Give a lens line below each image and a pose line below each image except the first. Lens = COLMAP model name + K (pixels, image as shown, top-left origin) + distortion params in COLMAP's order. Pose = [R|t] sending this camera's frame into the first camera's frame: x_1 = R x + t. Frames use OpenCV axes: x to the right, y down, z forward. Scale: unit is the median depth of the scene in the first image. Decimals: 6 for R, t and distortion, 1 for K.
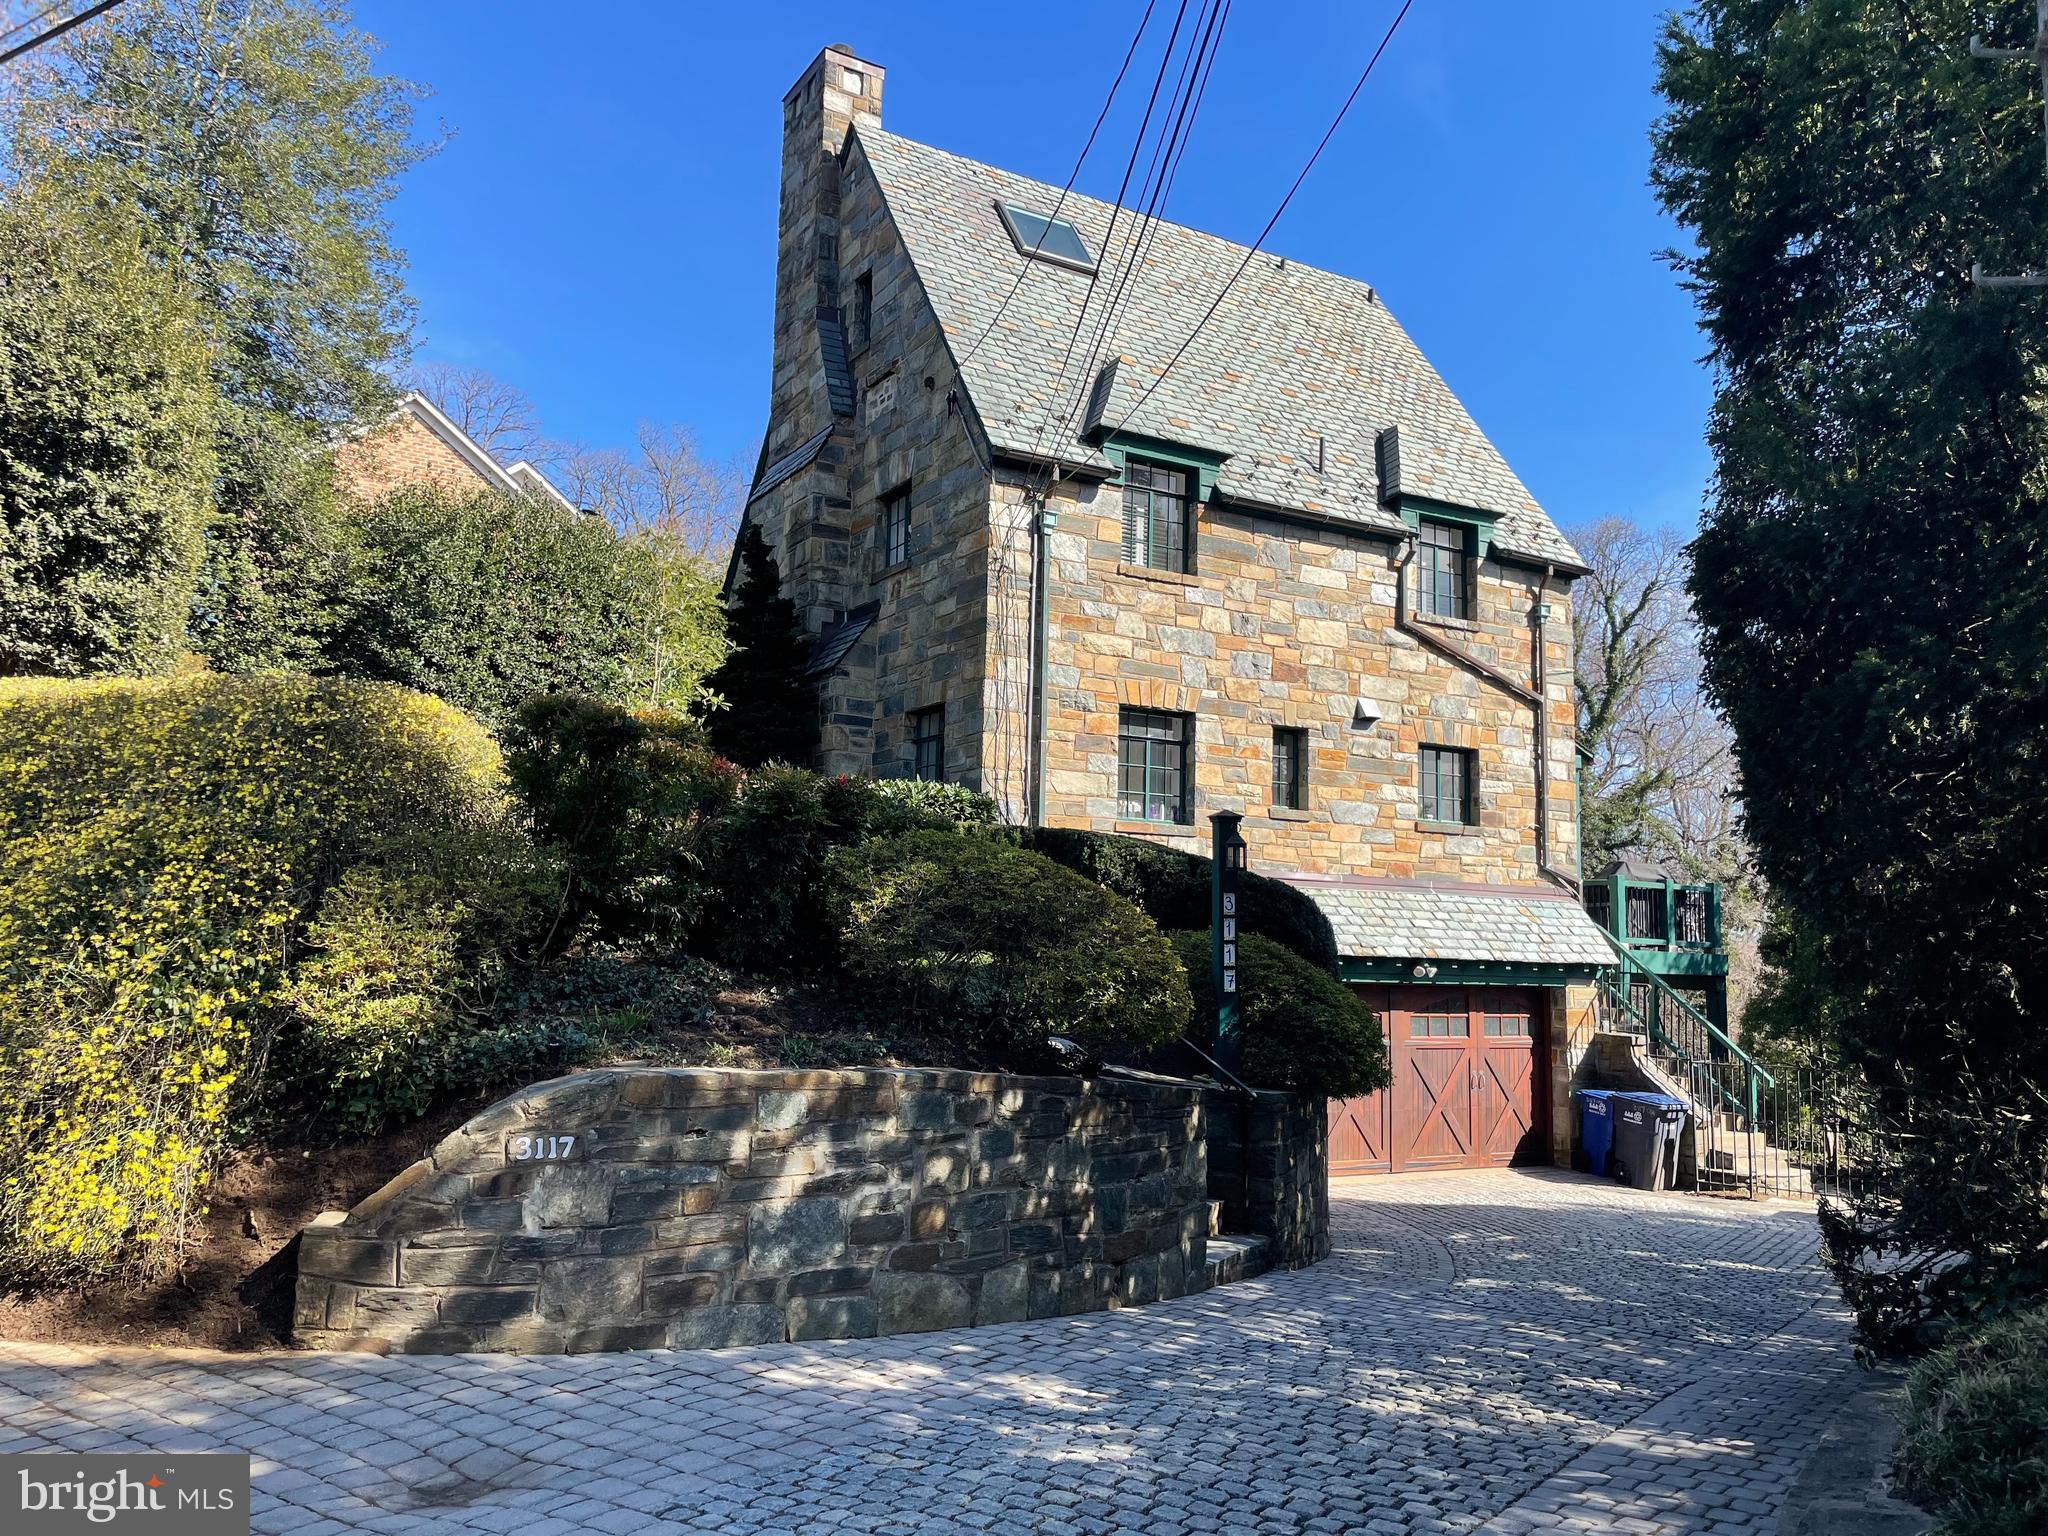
lens RADIAL K [[1561.6, 0, 1022.5], [0, 1561.6, 766.3], [0, 0, 1]] dist [0.052569, -0.059256]
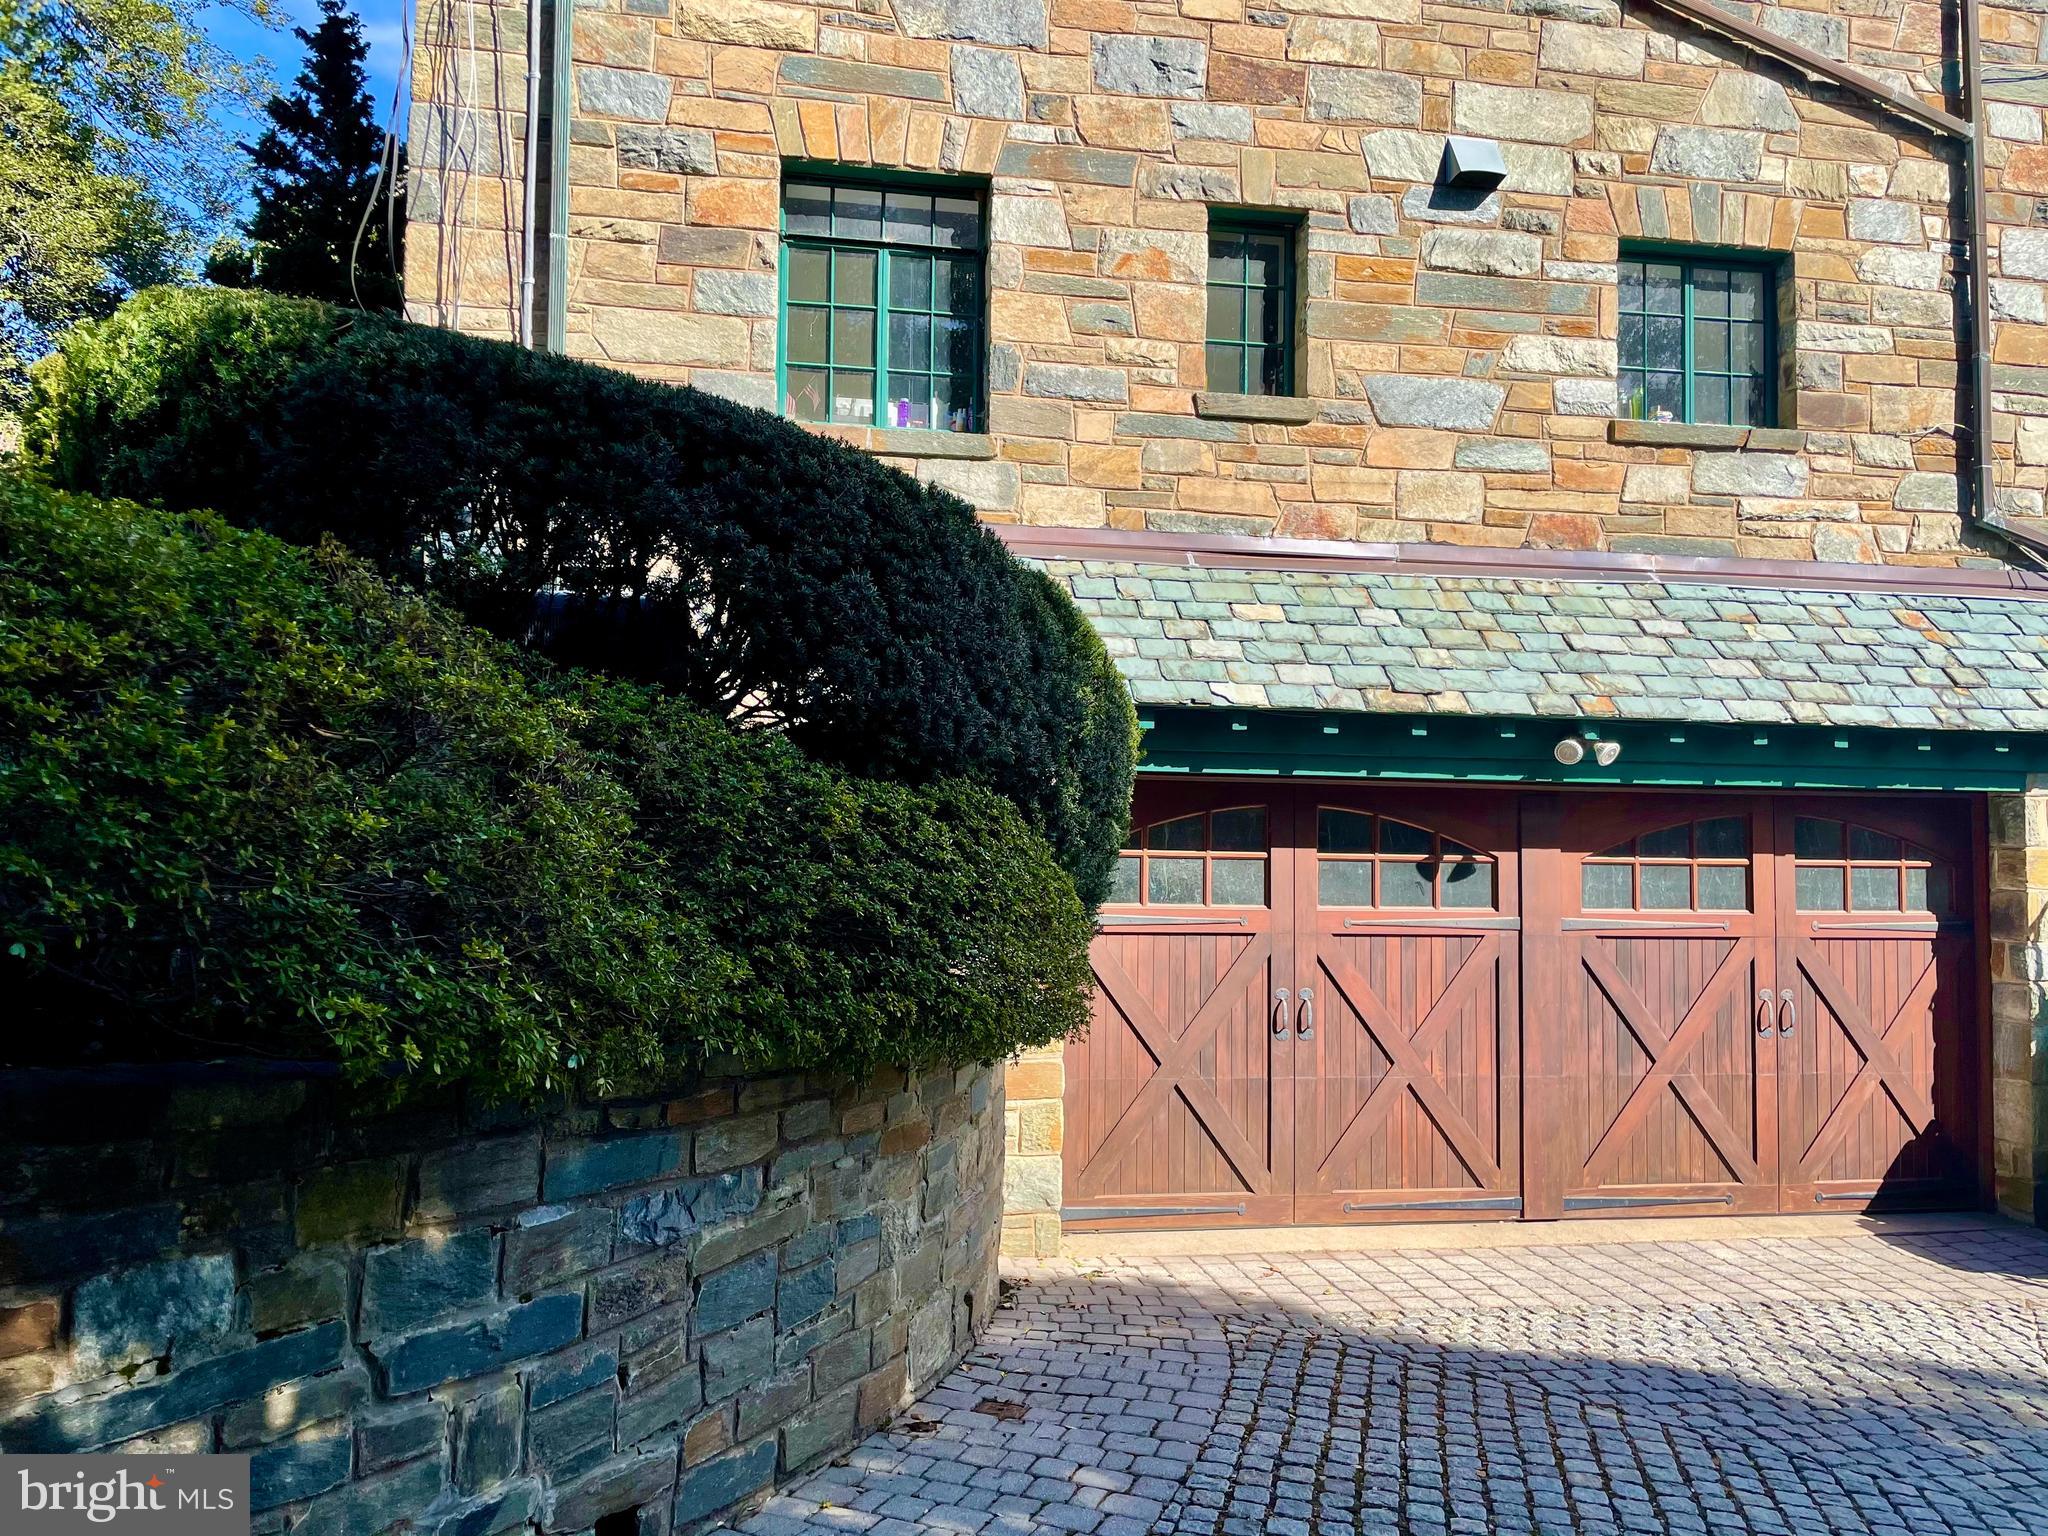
lens RADIAL K [[1561.6, 0, 1016.4], [0, 1561.6, 781.1], [0, 0, 1]] dist [0.052569, -0.059256]
pose [[0.943005, -0.029666, -0.331455, 0.240400], [0.052855, 0.996727, 0.061163, 0.100651], [0.328555, -0.075196, 0.941487, 0.536305]]
